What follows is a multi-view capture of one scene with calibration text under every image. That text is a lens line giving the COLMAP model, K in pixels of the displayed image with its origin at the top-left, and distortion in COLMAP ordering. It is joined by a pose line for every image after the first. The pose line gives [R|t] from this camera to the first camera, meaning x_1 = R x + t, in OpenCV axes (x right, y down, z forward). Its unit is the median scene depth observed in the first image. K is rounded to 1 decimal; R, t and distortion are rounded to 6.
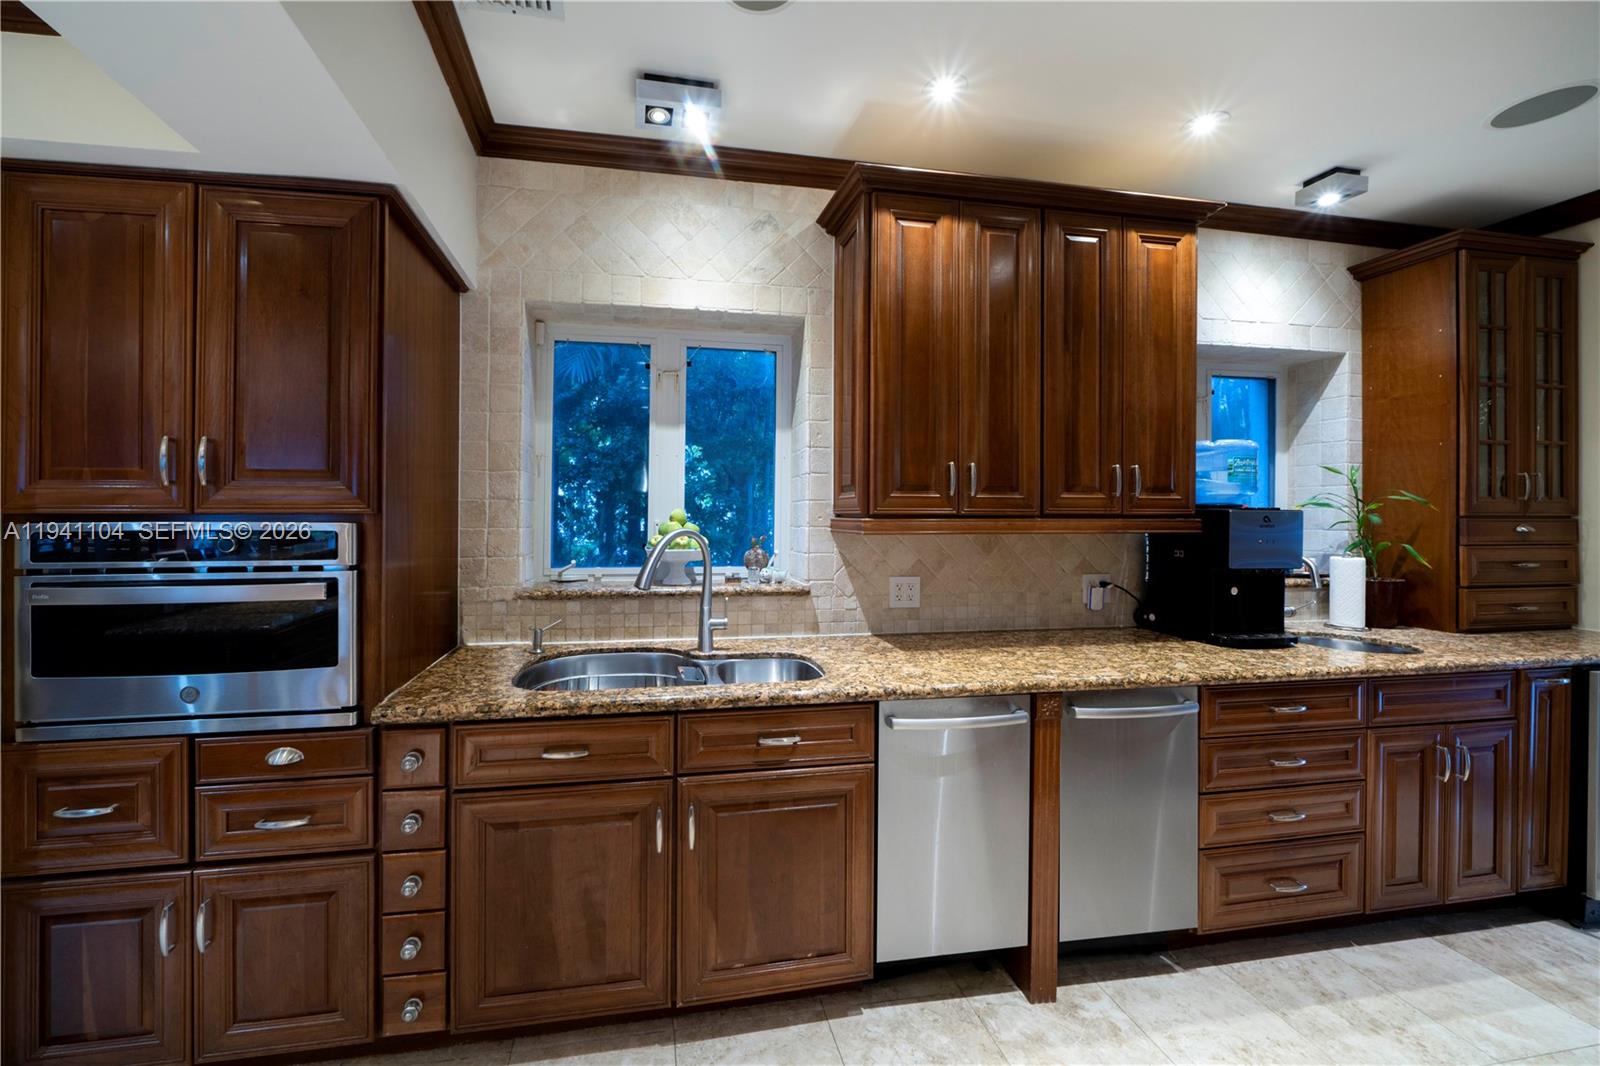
lens RADIAL K [[564.2, 0, 701.7], [0, 564.2, 507.4], [0, 0, 1]] dist [-0.000728, -0.000047]
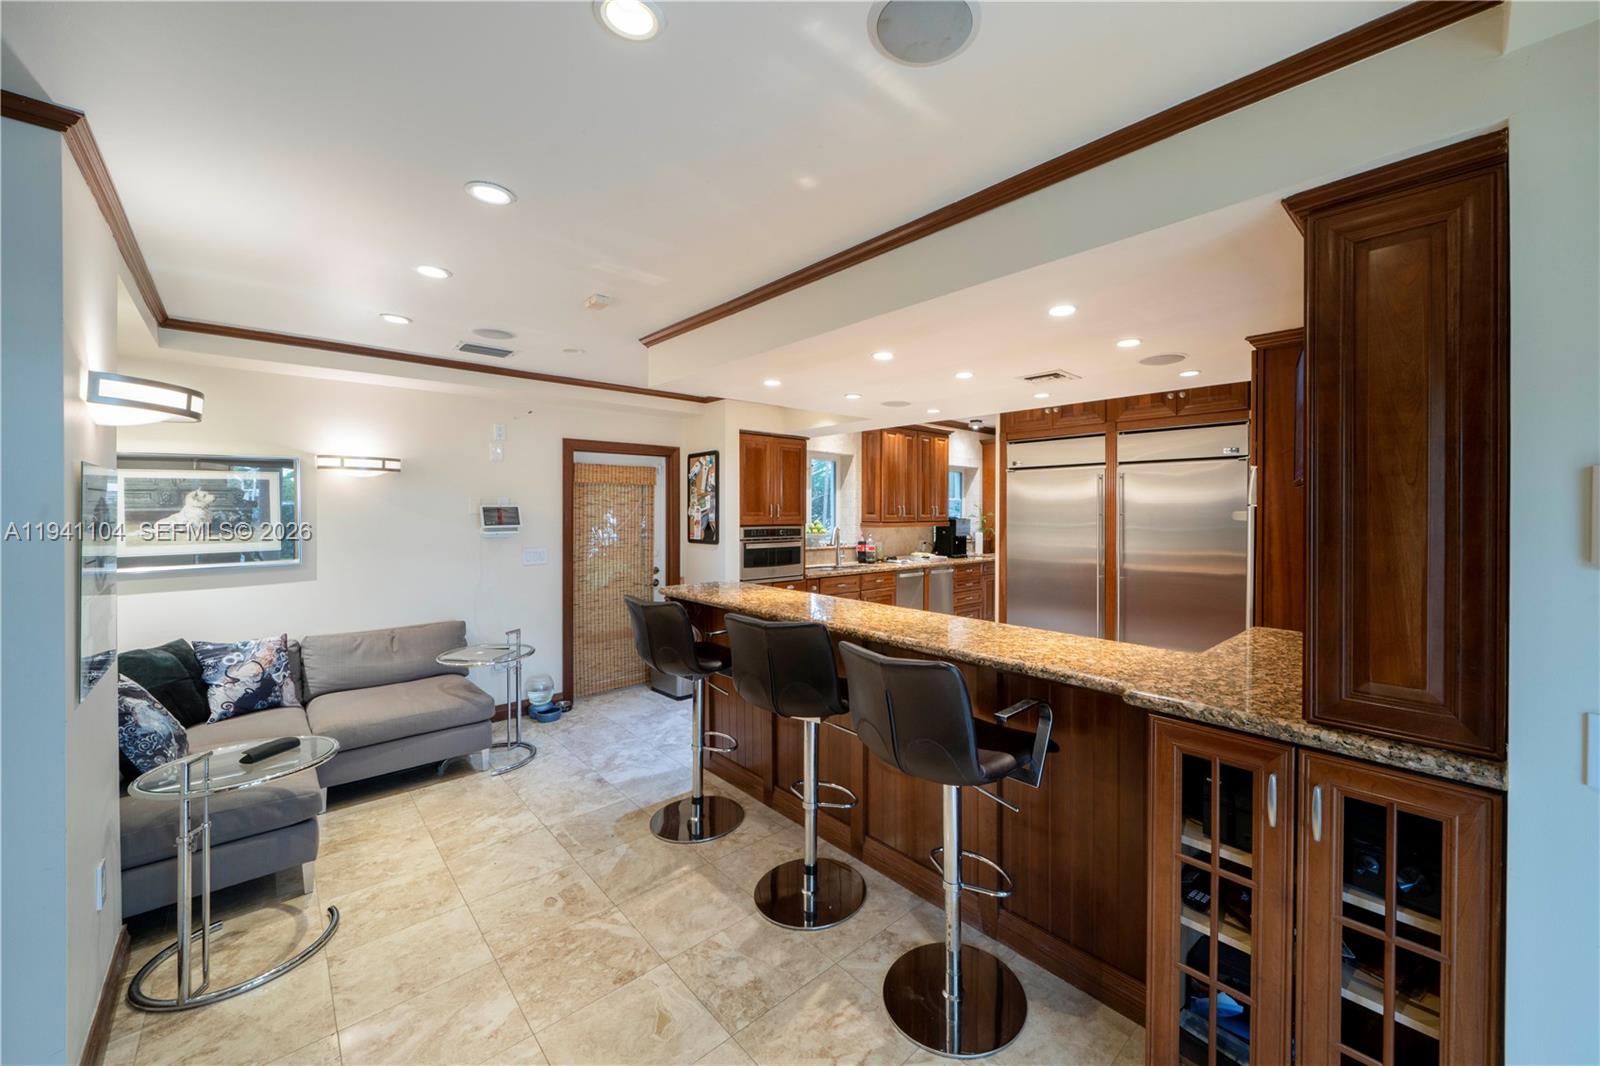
lens RADIAL K [[617.1, 0, 828.8], [0, 617.1, 515.1], [0, 0, 1]] dist [0.000305, 0.000030]
pose [[0.815180, -0.005507, 0.579181, -1.819365], [0.002205, 0.999977, 0.006404, -0.043015], [-0.579203, -0.003943, 0.815174, -1.569865]]
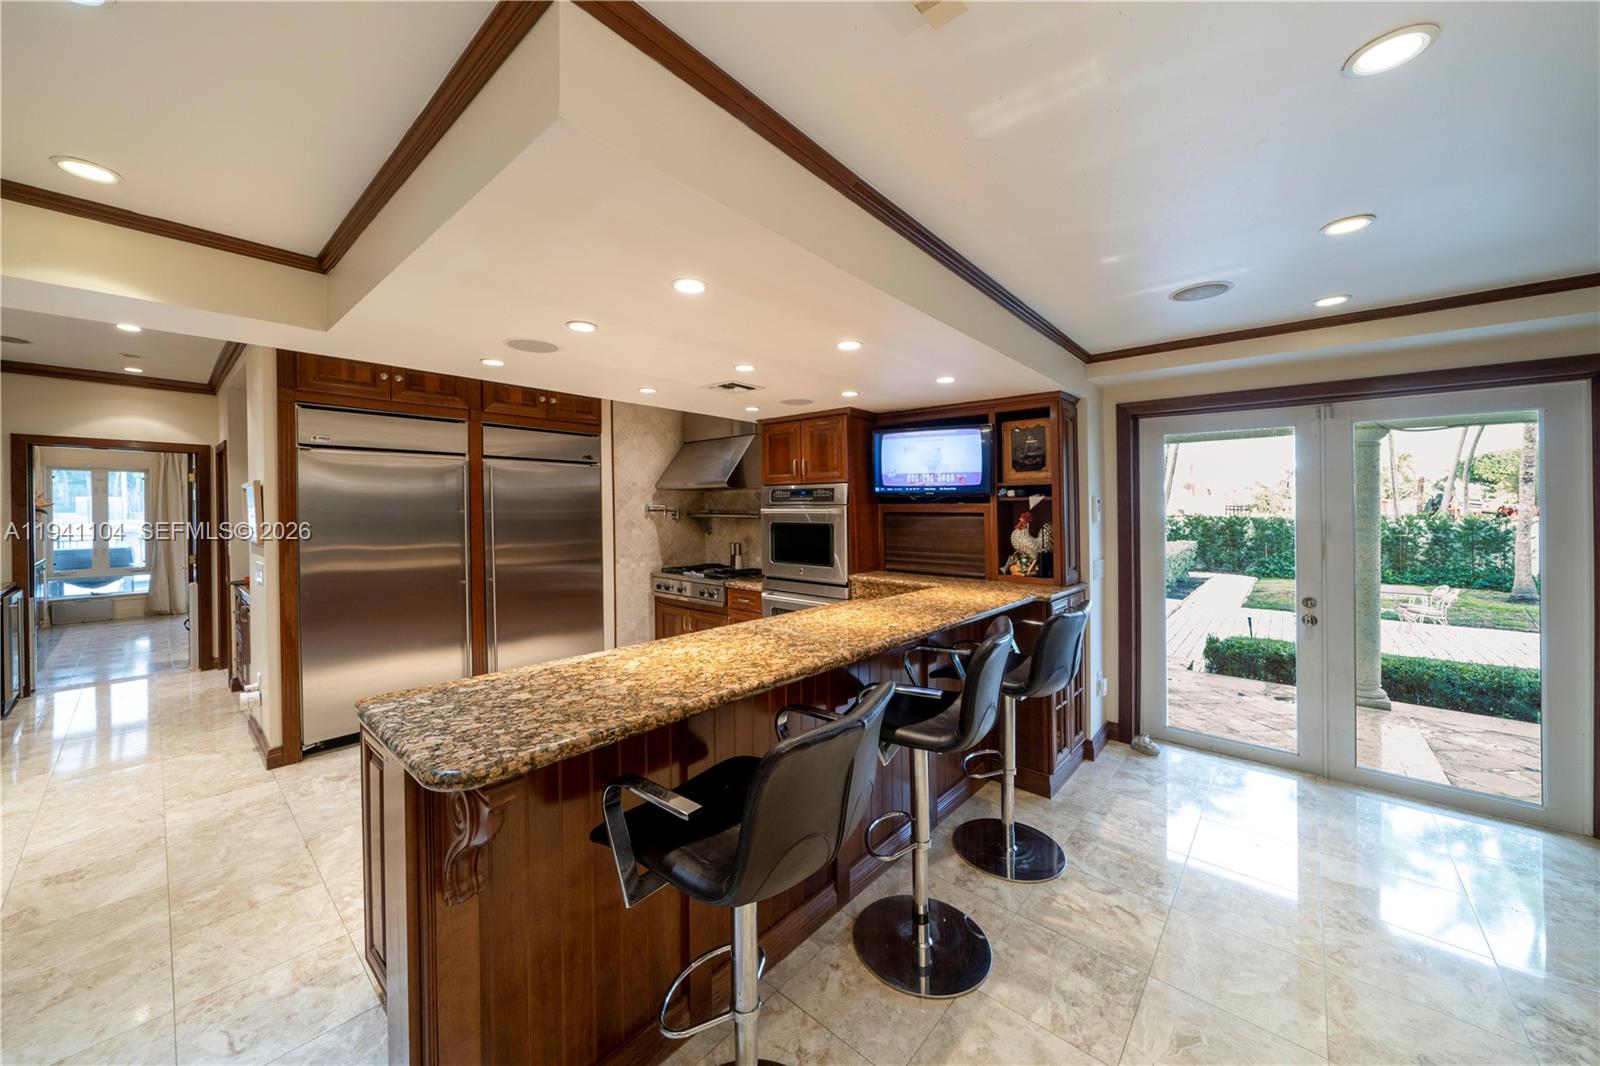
lens RADIAL K [[560.6, 0, 771.4], [0, 560.6, 508.5], [0, 0, 1]] dist [-0.002147, -0.000155]
pose [[-0.643956, -0.005855, 0.765040, -1.729906], [-0.001220, 0.999977, 0.006627, -0.051958], [-0.765062, 0.003334, -0.643948, 0.096864]]
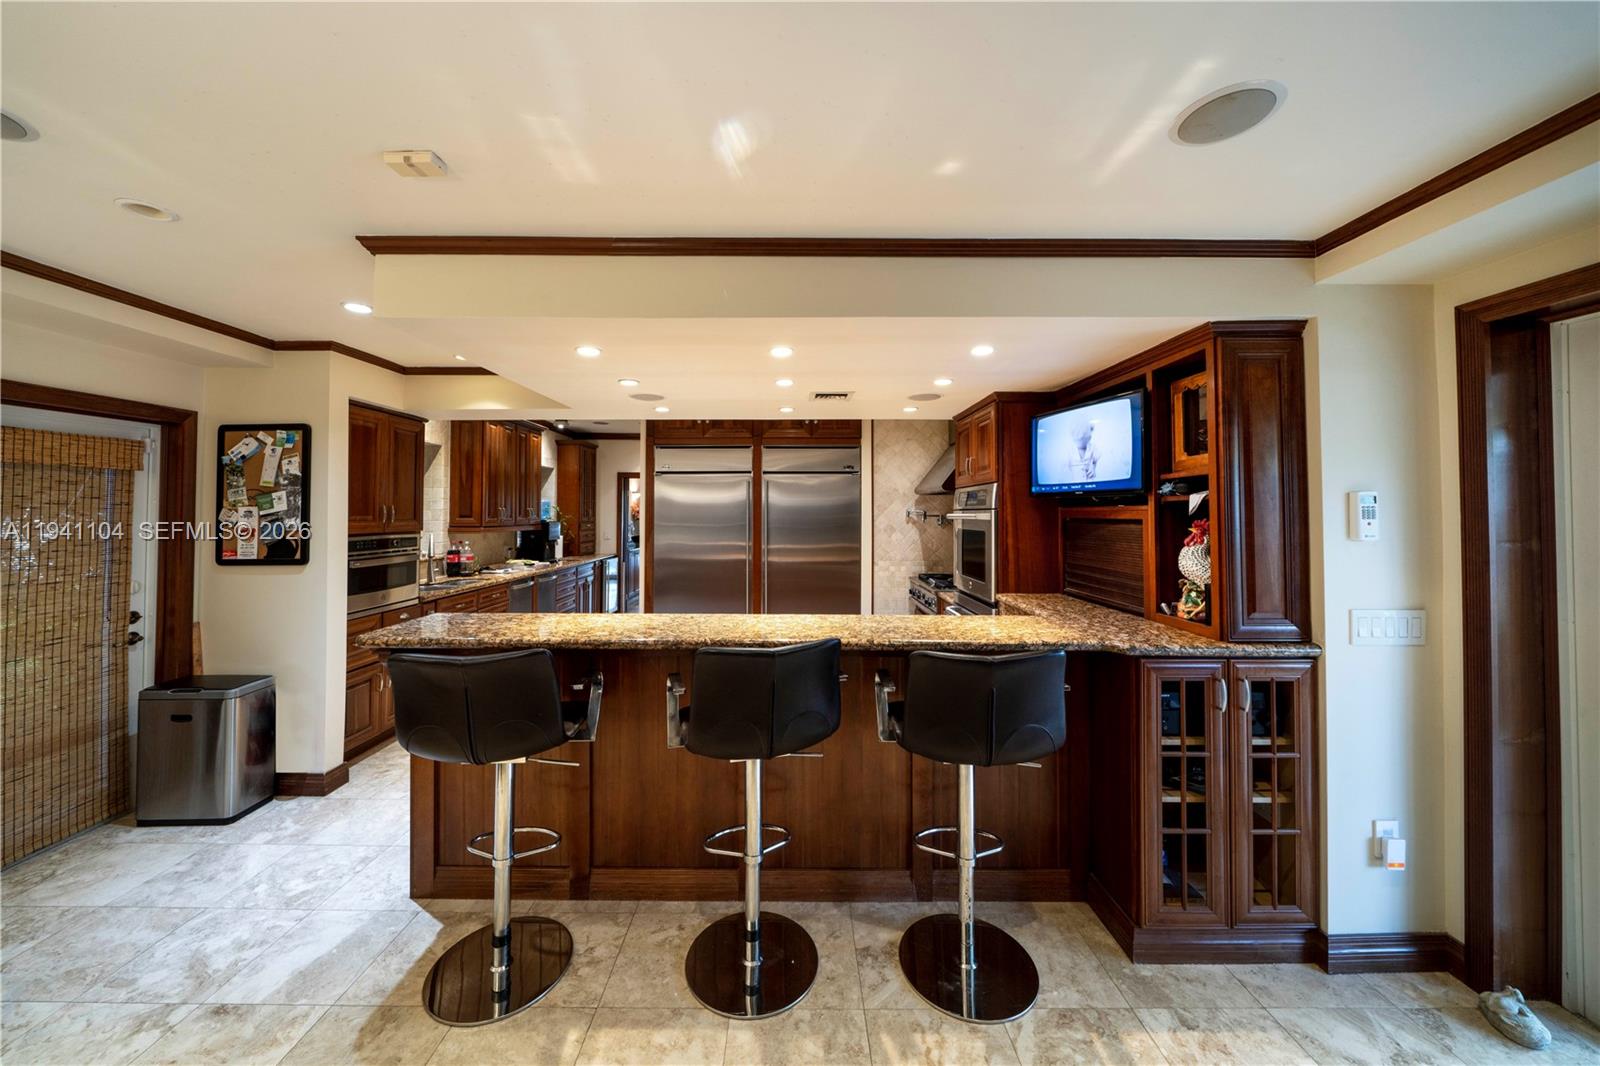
lens RADIAL K [[577.6, 0, 797.2], [0, 577.6, 502.1], [0, 0, 1]] dist [-0.002556, -0.000100]
pose [[0.136542, 0.015059, 0.990520, -2.085014], [0.004048, 0.999868, -0.015759, -0.048697], [-0.990626, 0.006161, 0.136463, -0.844159]]
